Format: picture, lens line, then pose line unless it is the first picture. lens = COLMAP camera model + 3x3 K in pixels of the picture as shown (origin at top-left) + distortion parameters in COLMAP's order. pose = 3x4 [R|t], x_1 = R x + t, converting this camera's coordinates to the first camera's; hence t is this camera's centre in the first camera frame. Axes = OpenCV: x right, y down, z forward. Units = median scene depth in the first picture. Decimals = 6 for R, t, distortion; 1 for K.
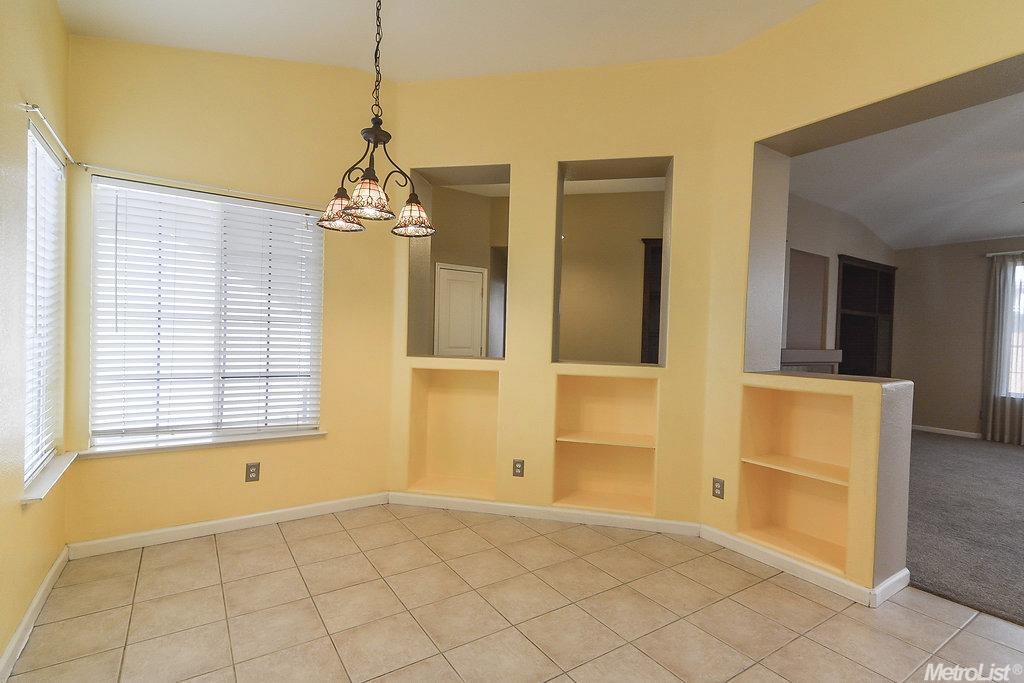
lens RADIAL K [[483.6, 0, 507.4], [0, 483.6, 345.0], [0, 0, 1]] dist [0.024691, -0.008858]
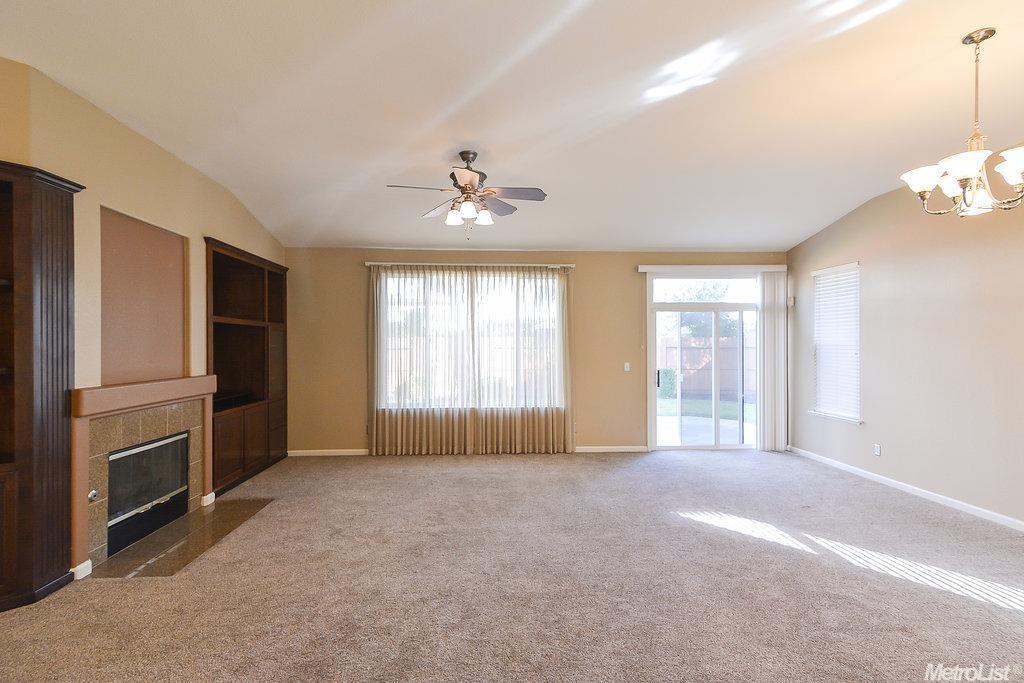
lens RADIAL K [[483.6, 0, 507.4], [0, 483.6, 345.0], [0, 0, 1]] dist [0.024691, -0.008858]
pose [[0.500798, -0.029465, 0.865062, 0.294354], [0.033352, 0.999335, 0.014731, -0.029196], [-0.864921, 0.021474, 0.501448, 0.292657]]
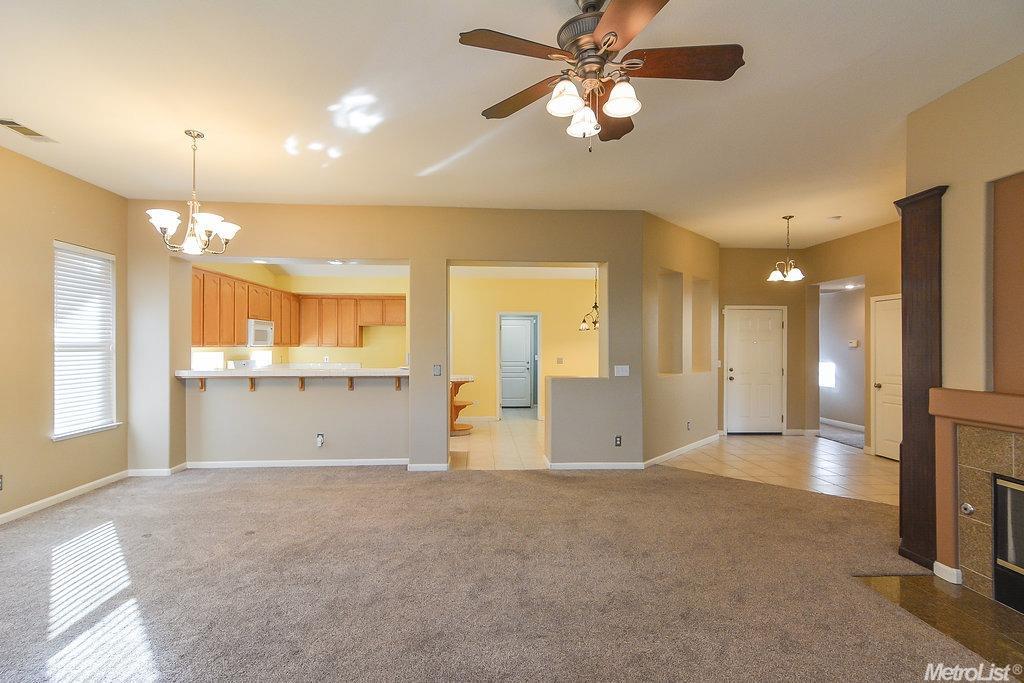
lens RADIAL K [[483.6, 0, 507.4], [0, 483.6, 345.0], [0, 0, 1]] dist [0.024691, -0.008858]
pose [[-0.497287, -0.033276, -0.866948, 1.113583], [-0.036566, 0.999180, -0.017376, -0.011752], [0.866815, 0.023060, -0.498096, 0.756341]]
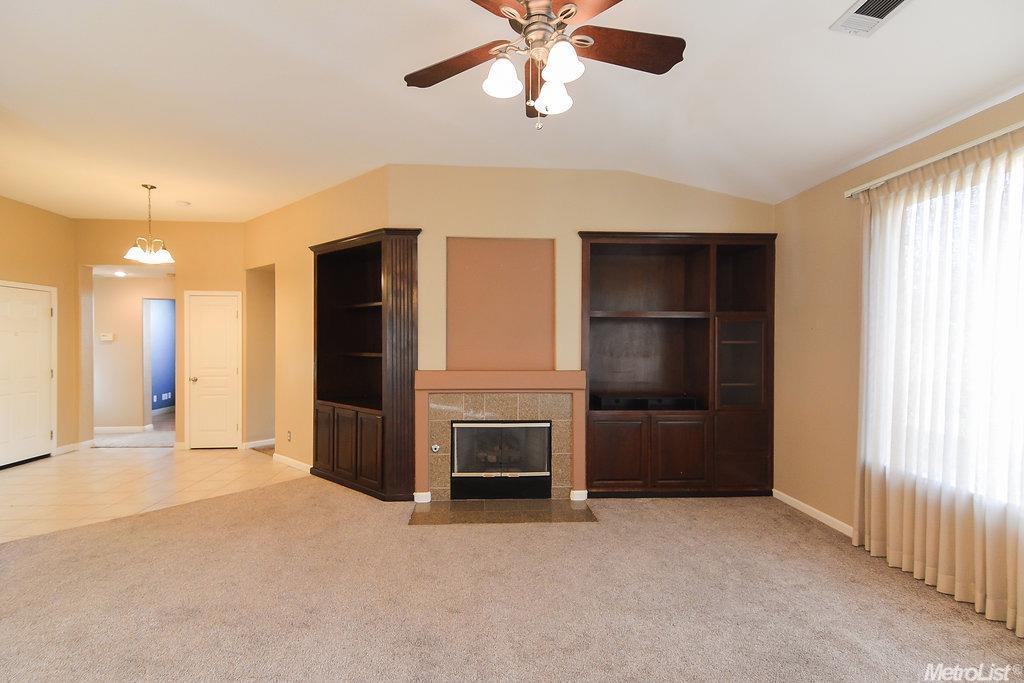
lens RADIAL K [[483.6, 0, 507.4], [0, 483.6, 345.0], [0, 0, 1]] dist [0.024691, -0.008858]
pose [[0.868544, -0.024307, -0.495015, 0.931380], [0.012075, 0.999538, -0.027894, -0.008564], [0.495465, 0.018250, 0.868436, 0.364184]]
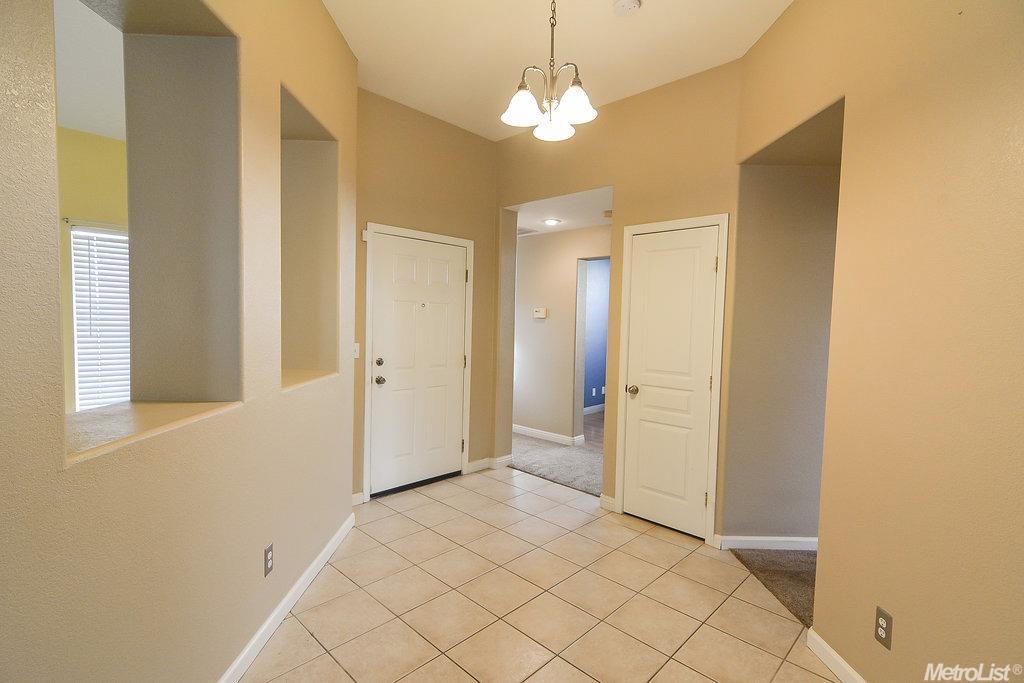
lens RADIAL K [[483.6, 0, 507.4], [0, 483.6, 345.0], [0, 0, 1]] dist [0.024691, -0.008858]
pose [[0.210486, 0.027893, -0.977199, 0.373785], [-0.039199, 0.999030, 0.020073, -0.029002], [0.976811, 0.034081, 0.211375, 0.663340]]
